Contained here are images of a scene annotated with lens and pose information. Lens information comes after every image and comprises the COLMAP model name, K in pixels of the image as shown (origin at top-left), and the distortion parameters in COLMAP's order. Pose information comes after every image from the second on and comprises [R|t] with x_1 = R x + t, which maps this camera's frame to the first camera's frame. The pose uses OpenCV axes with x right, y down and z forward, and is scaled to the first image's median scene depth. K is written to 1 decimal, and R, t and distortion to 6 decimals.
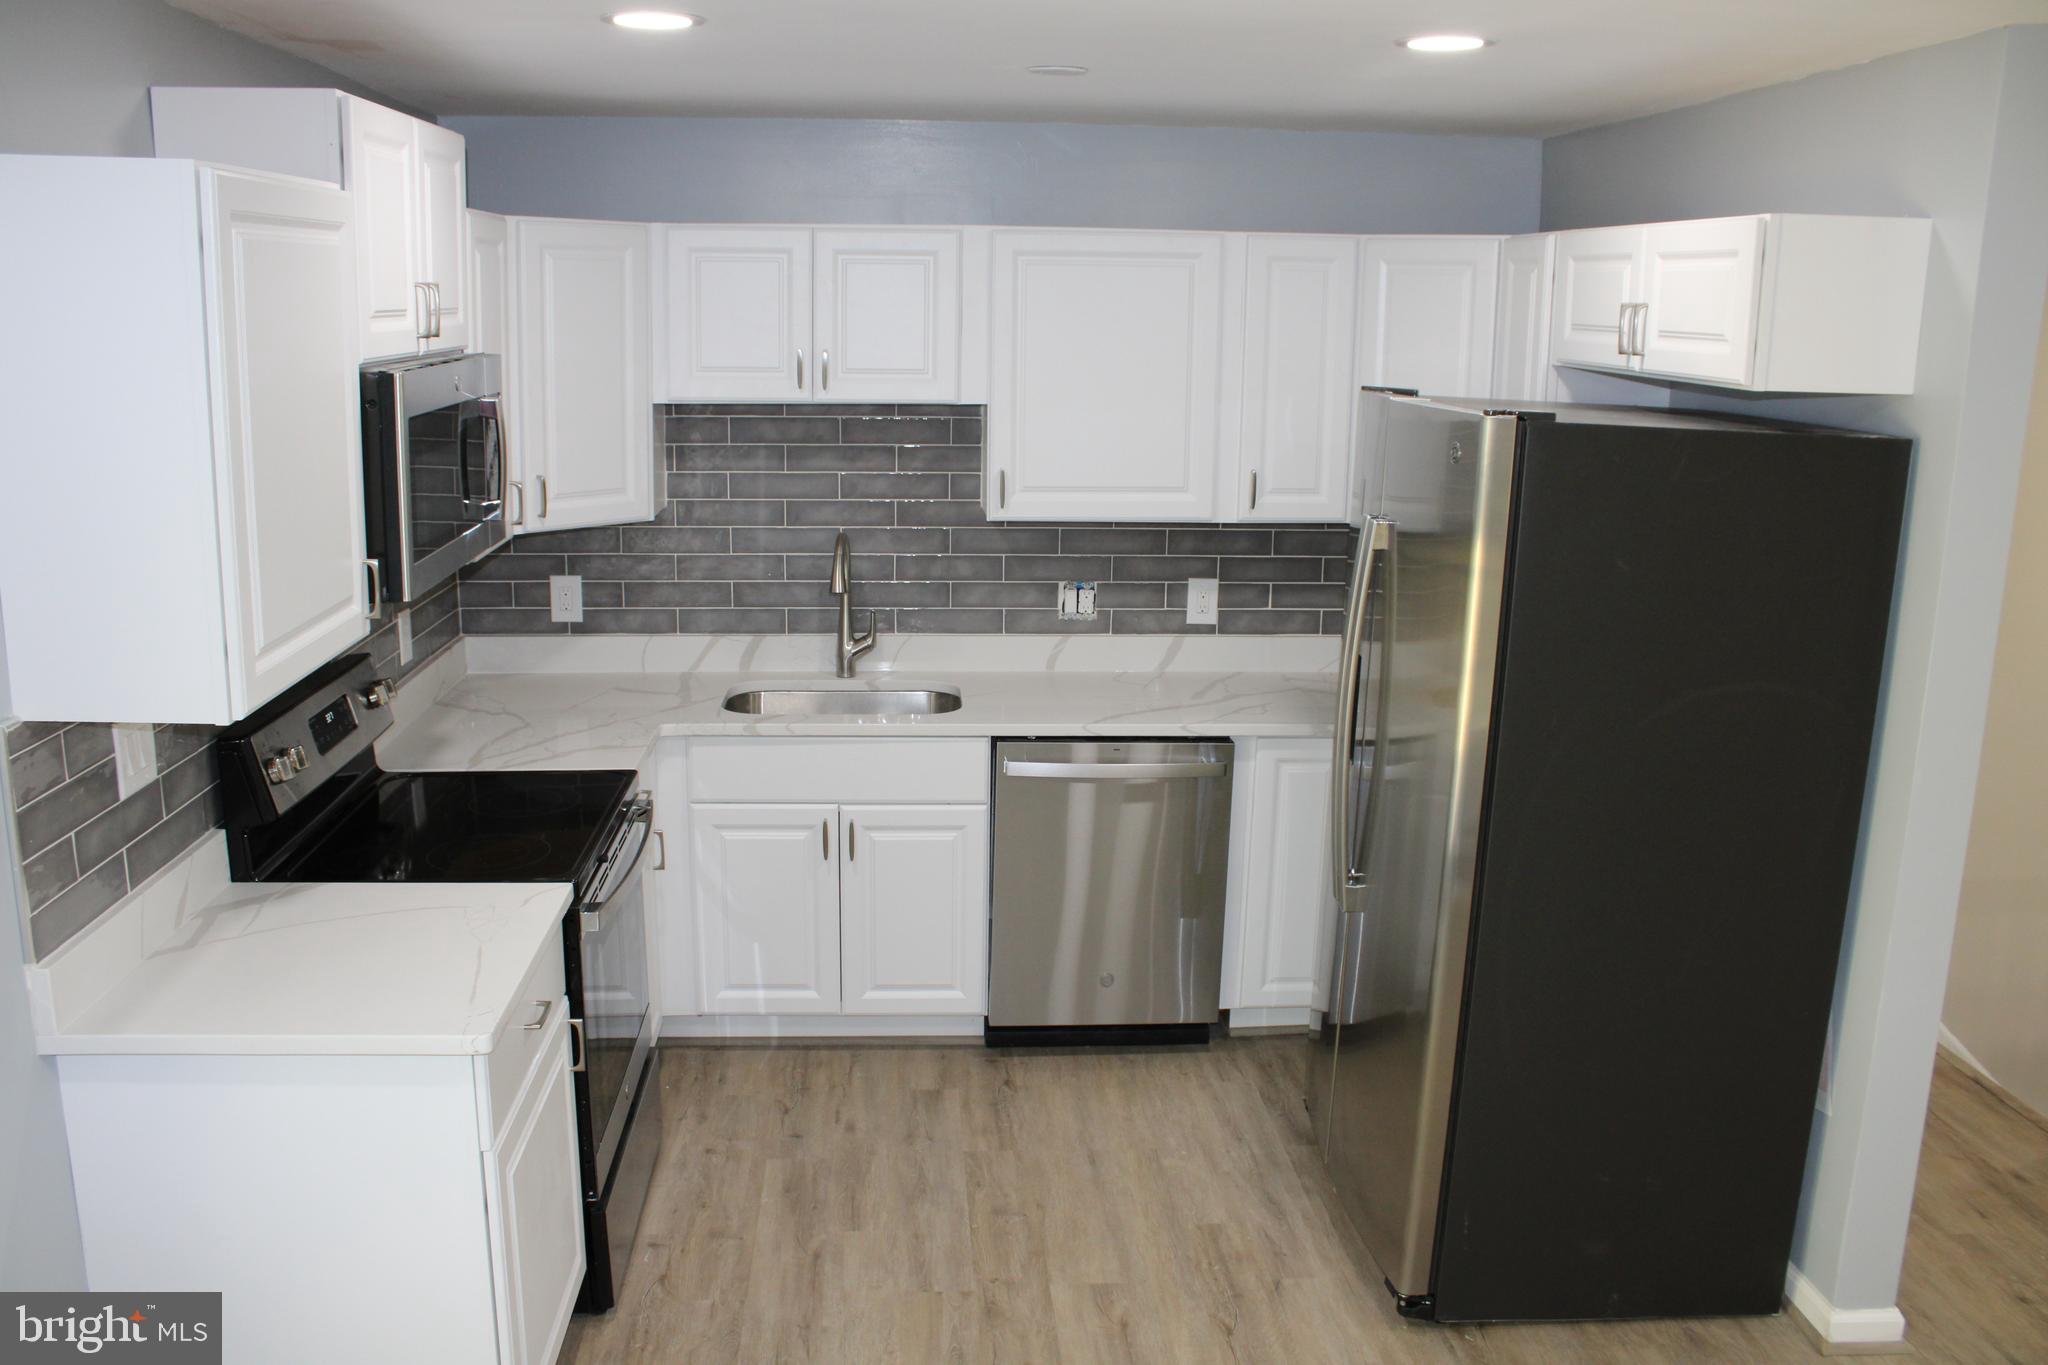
lens RADIAL K [[1686.3, 0, 1024.0], [0, 1686.3, 682.5], [0, 0, 1]] dist [-0.162174, 0.146053]
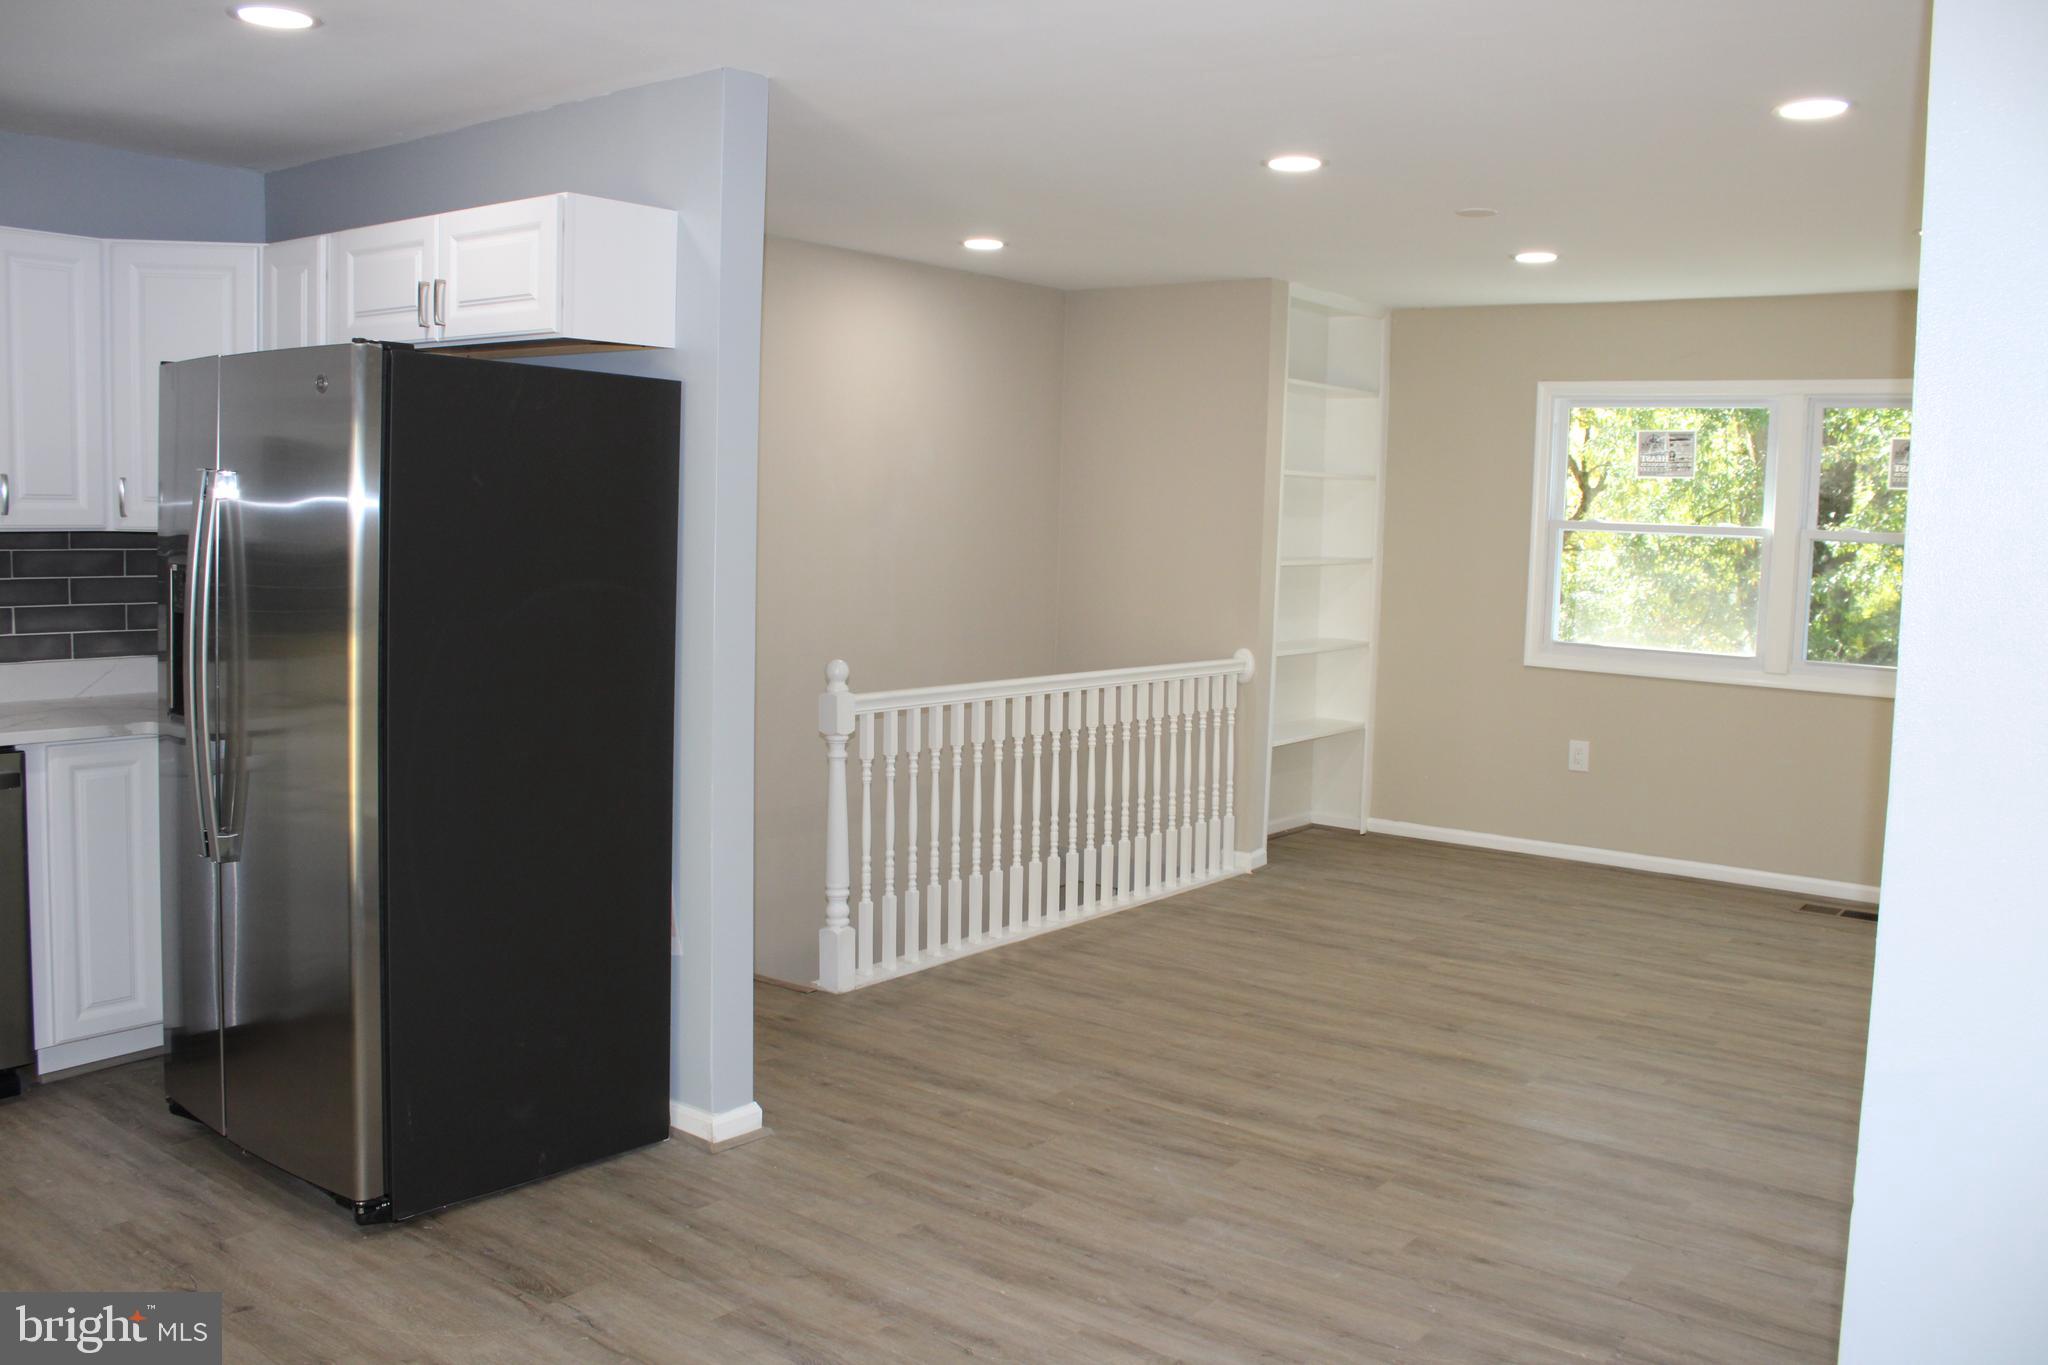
lens RADIAL K [[1686.3, 0, 1024.0], [0, 1686.3, 682.5], [0, 0, 1]] dist [-0.162174, 0.146053]
pose [[0.672809, -0.072853, 0.736220, -0.162488], [0.145267, 0.988776, -0.034909, 0.110717], [-0.725414, 0.130435, 0.675841, -0.022869]]
